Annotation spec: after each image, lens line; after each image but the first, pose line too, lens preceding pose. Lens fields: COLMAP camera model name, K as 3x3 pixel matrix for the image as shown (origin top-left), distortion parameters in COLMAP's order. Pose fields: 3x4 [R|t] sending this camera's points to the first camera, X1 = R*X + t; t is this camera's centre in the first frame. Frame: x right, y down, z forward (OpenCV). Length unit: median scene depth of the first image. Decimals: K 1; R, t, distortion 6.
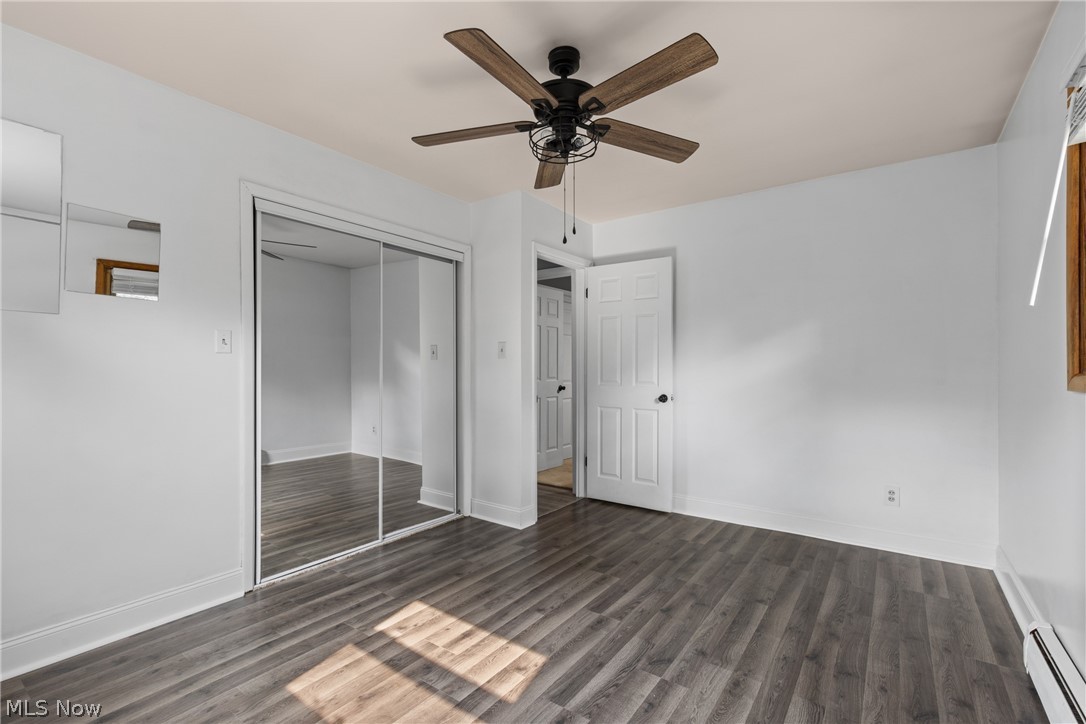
lens RADIAL K [[487.4, 0, 542.9], [0, 487.4, 363.7], [0, 0, 1]] dist [0.007902, -0.000928]
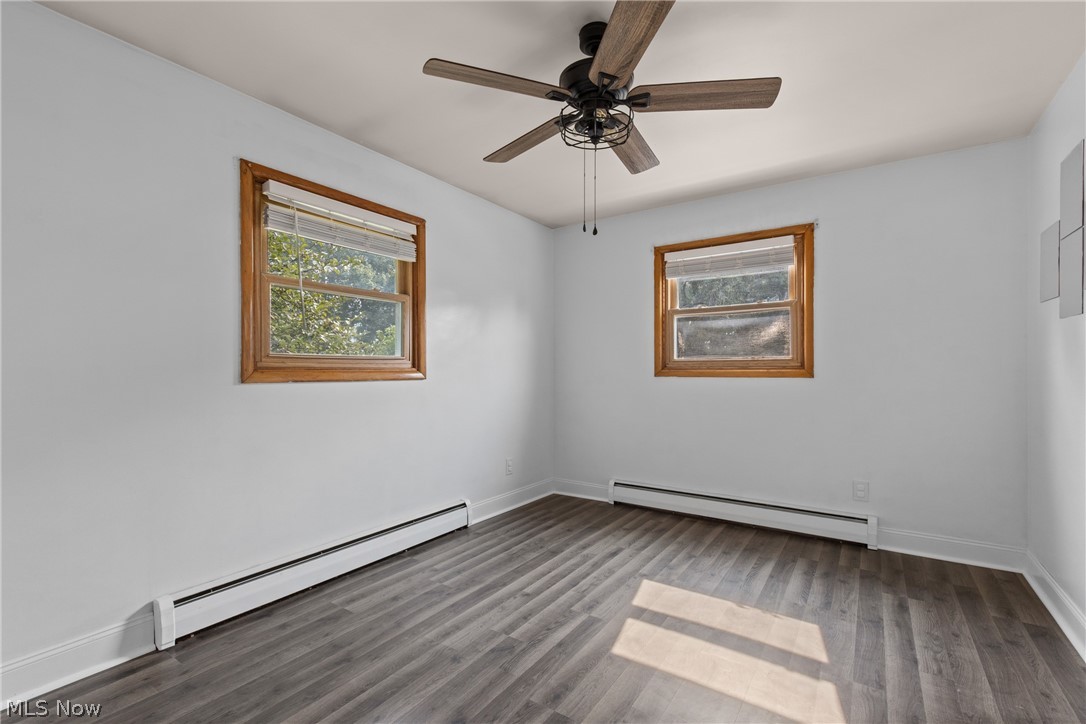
lens RADIAL K [[487.4, 0, 542.4], [0, 487.4, 366.3], [0, 0, 1]] dist [0.007902, -0.000928]
pose [[-0.999495, 0.002643, -0.031658, 0.187162], [0.003004, 0.999931, -0.011356, 0.018860], [0.031626, -0.011445, -0.999434, 2.054839]]
